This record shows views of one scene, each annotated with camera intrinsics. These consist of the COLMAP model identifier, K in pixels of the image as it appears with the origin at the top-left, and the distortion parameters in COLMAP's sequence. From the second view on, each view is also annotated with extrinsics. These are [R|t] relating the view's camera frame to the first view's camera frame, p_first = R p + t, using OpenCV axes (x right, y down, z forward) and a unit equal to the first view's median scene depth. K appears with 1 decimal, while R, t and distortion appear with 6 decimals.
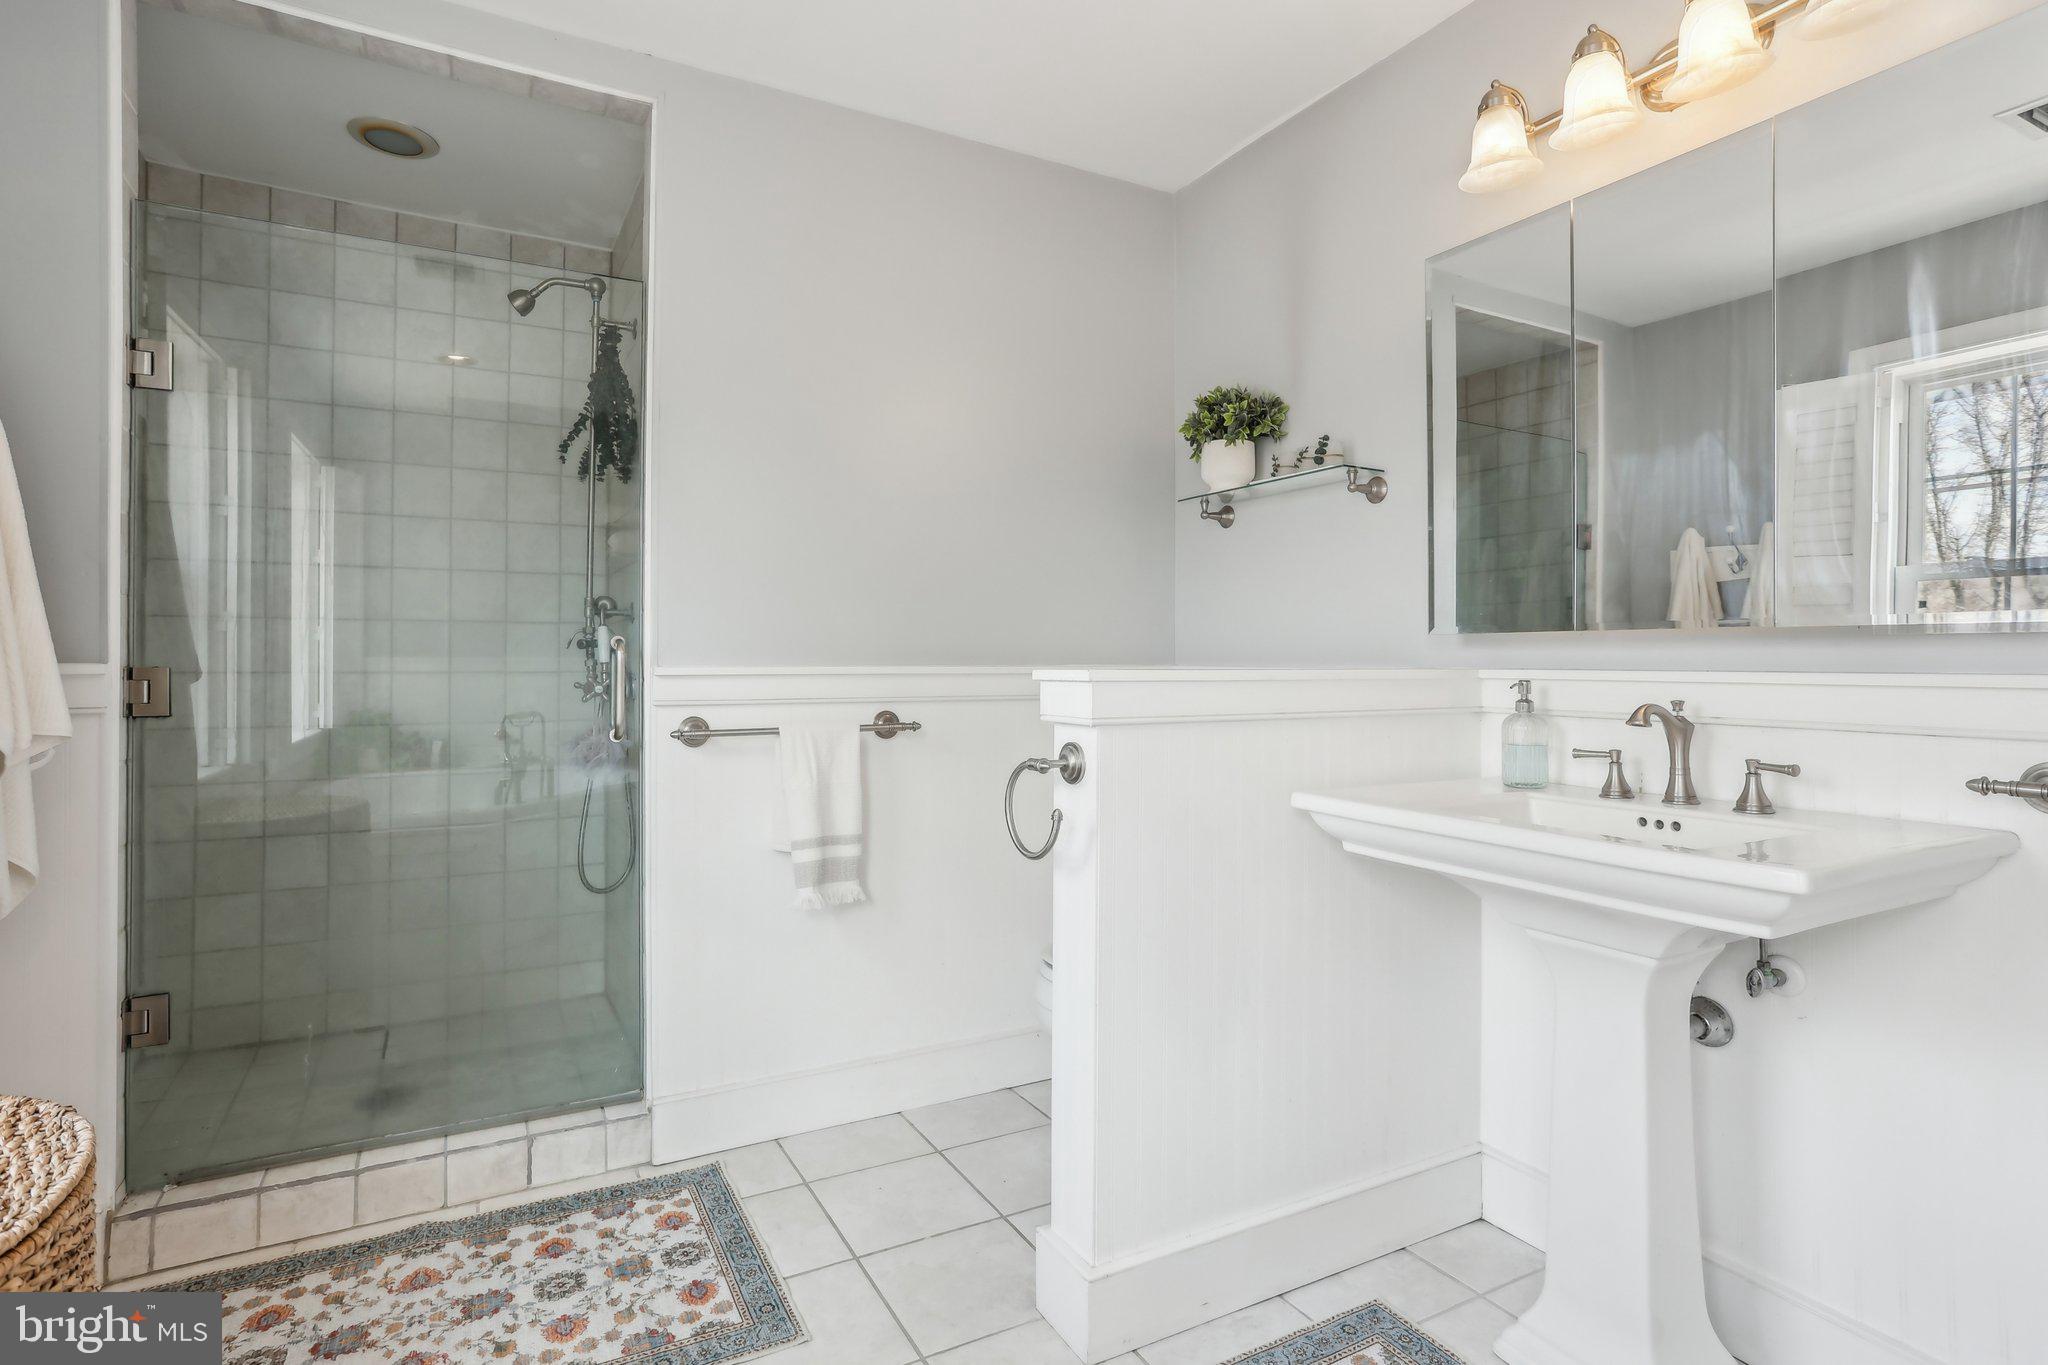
lens RADIAL K [[1013.4, 0, 998.6], [0, 1013.4, 652.7], [0, 0, 1]] dist [-0.040138, 0.015678]
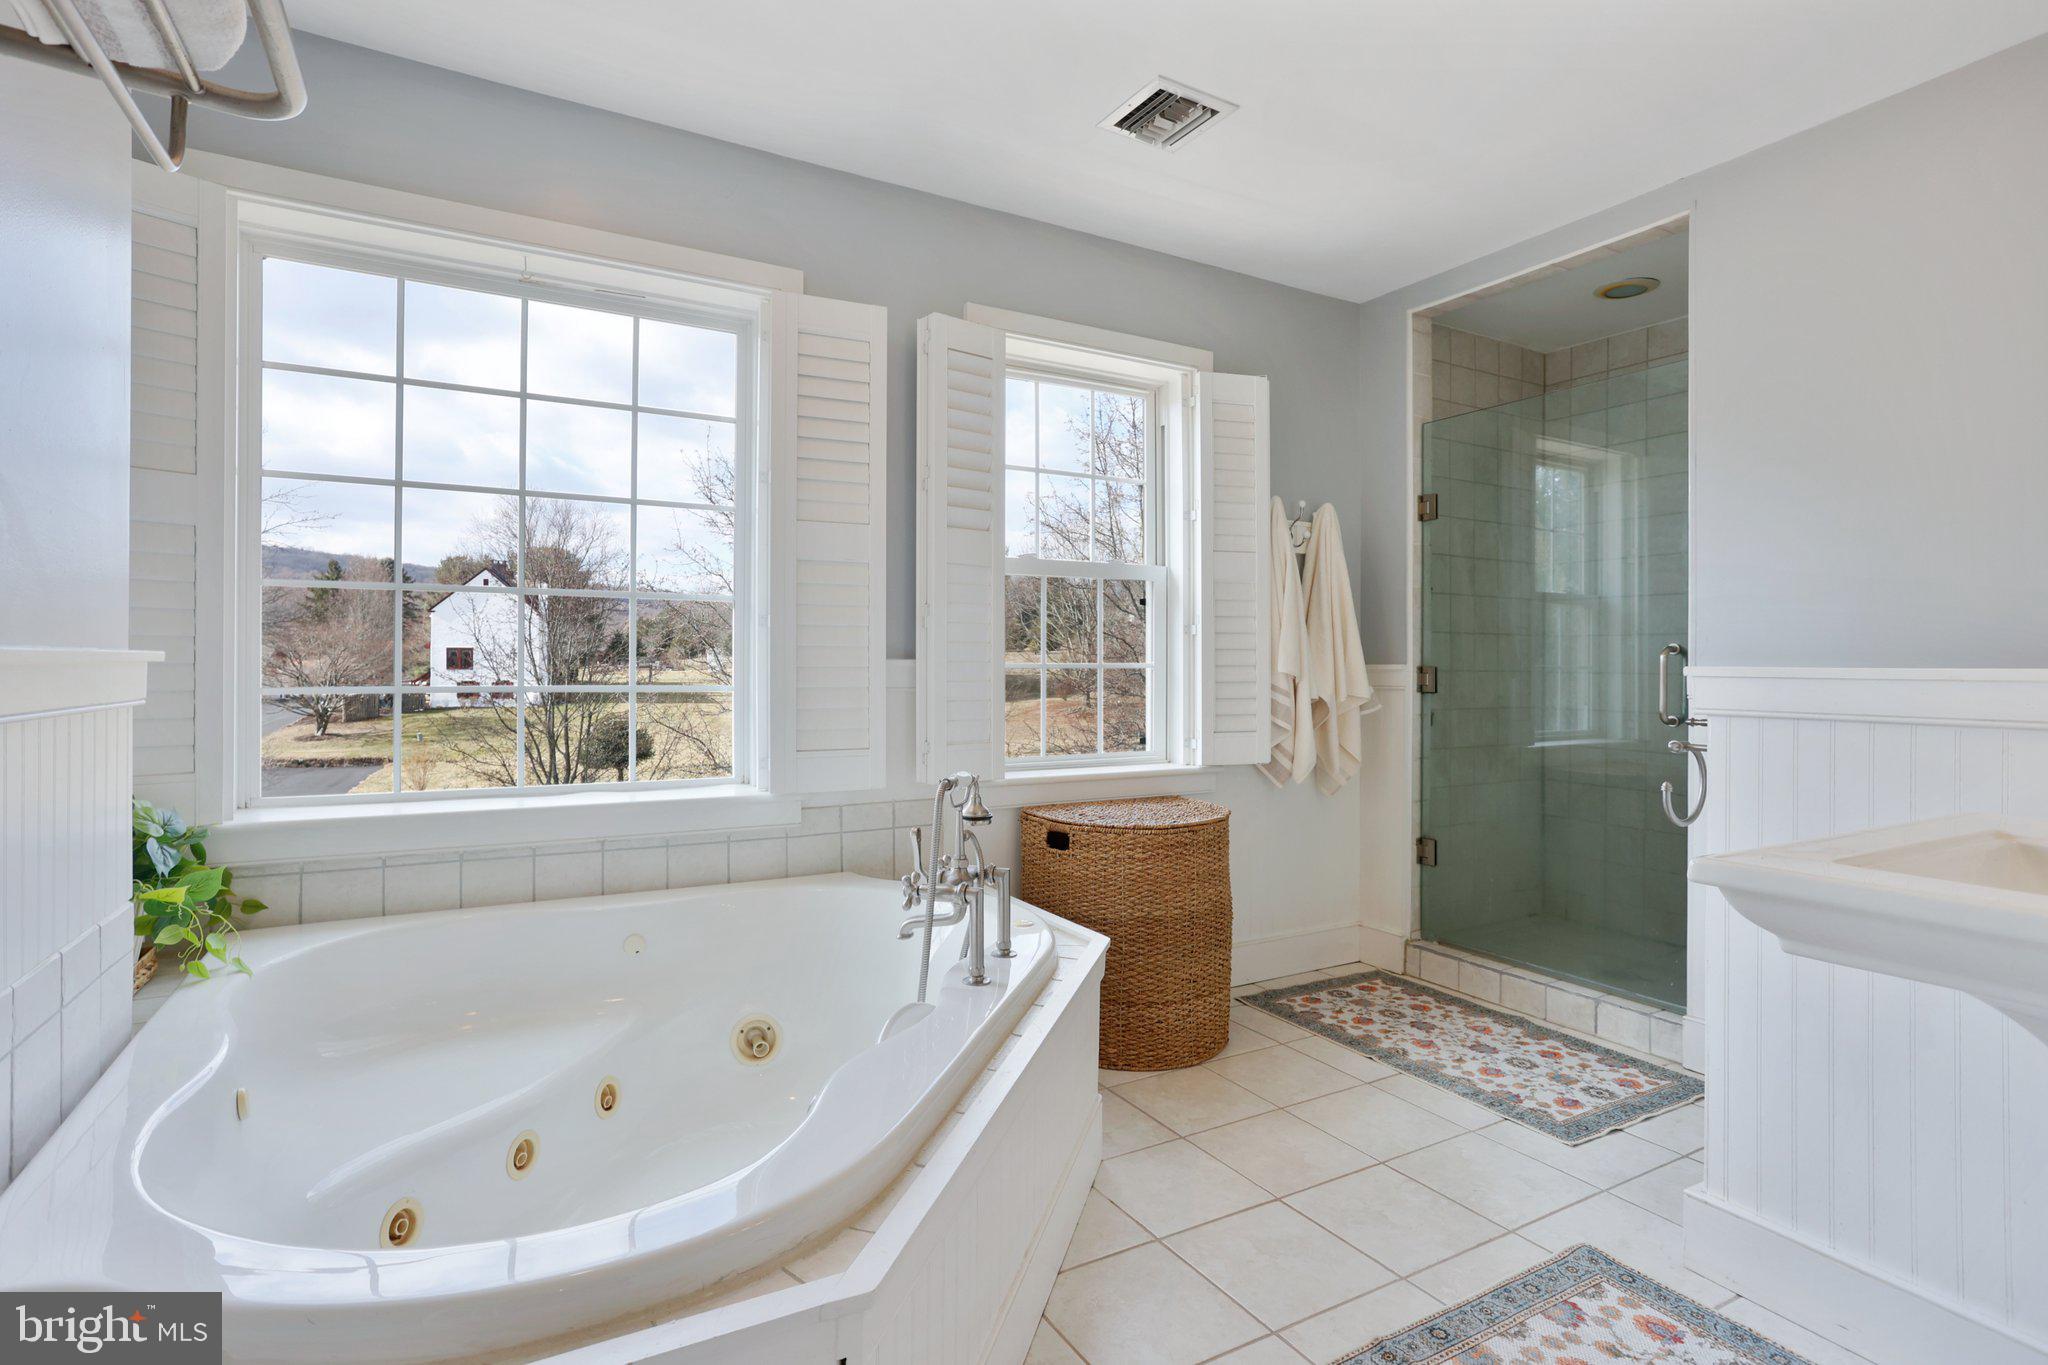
lens RADIAL K [[1013.4, 0, 1020.9], [0, 1013.4, 669.4], [0, 0, 1]] dist [-0.040138, 0.015678]
pose [[0.017872, 0.006856, -0.999817, 1.063755], [0.001814, 0.999975, 0.006889, 0.004731], [0.999839, -0.001937, 0.017859, 0.177682]]
